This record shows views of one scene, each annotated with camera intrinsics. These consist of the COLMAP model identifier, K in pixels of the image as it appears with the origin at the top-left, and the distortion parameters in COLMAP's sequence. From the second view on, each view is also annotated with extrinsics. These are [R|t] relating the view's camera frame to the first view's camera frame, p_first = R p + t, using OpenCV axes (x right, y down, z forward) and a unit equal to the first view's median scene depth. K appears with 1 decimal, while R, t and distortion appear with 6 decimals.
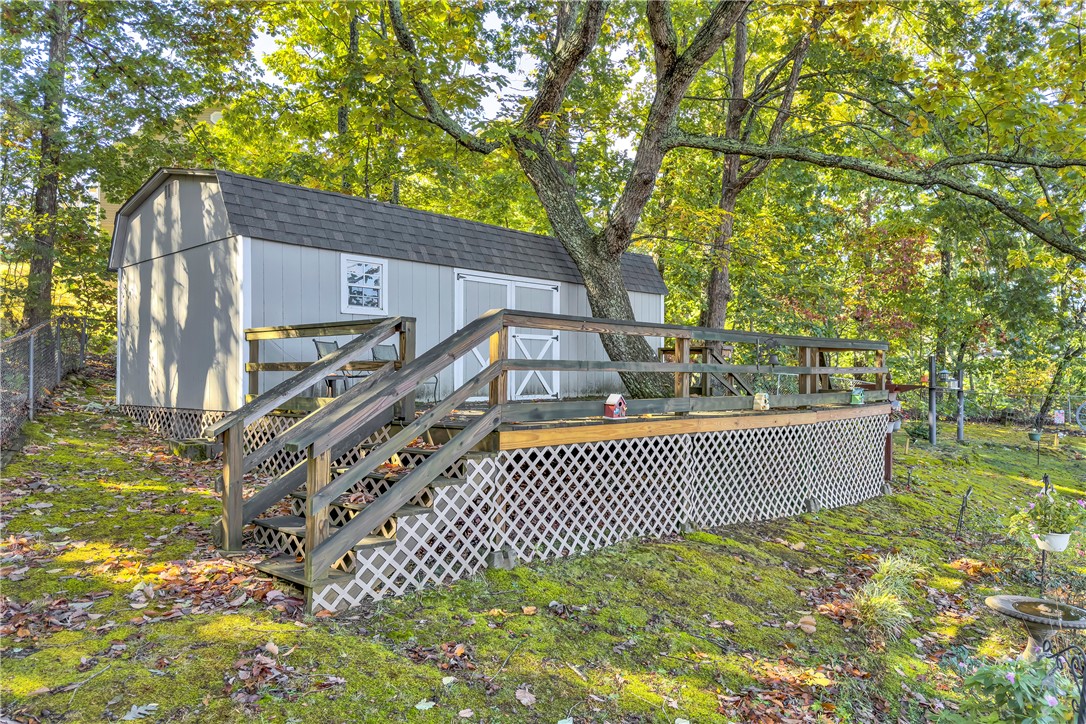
lens RADIAL K [[740.6, 0, 543.1], [0, 740.6, 371.7], [0, 0, 1]] dist [0.039707, -0.007912]
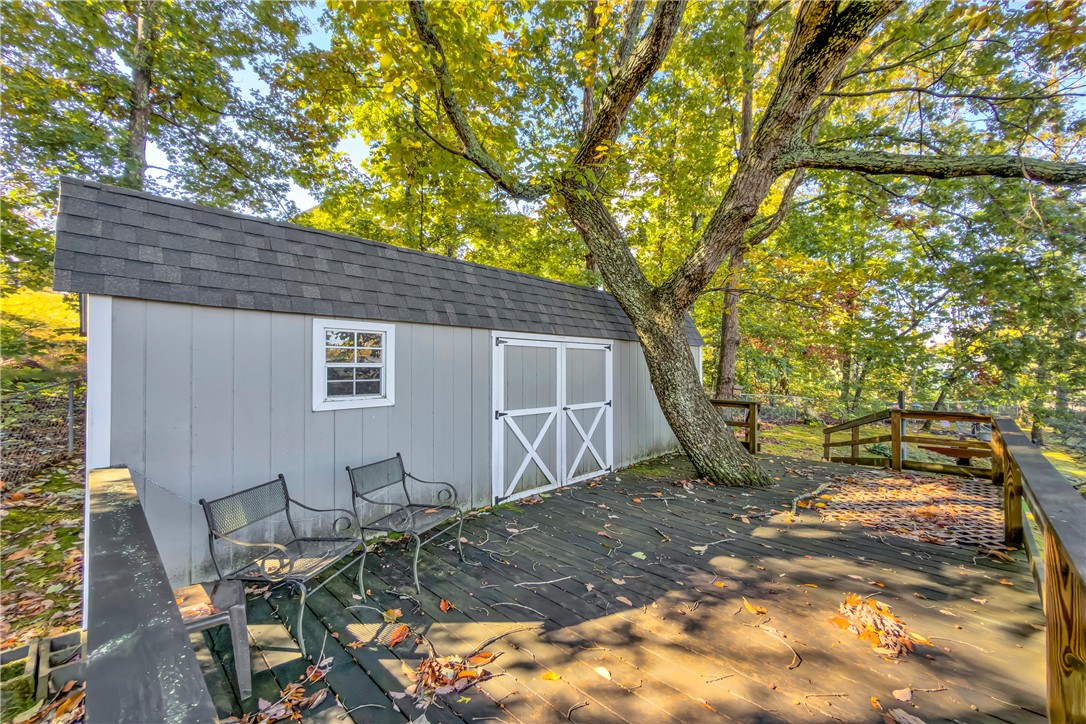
lens RADIAL K [[435.3, 0, 546.5], [0, 435.3, 356.9], [0, 0, 1]] dist [-0.012788, 0.000442]
pose [[0.999894, -0.003008, -0.014273, -0.050481], [0.002632, 0.999652, -0.026255, -0.089497], [0.014347, 0.026215, 0.999553, 0.488513]]
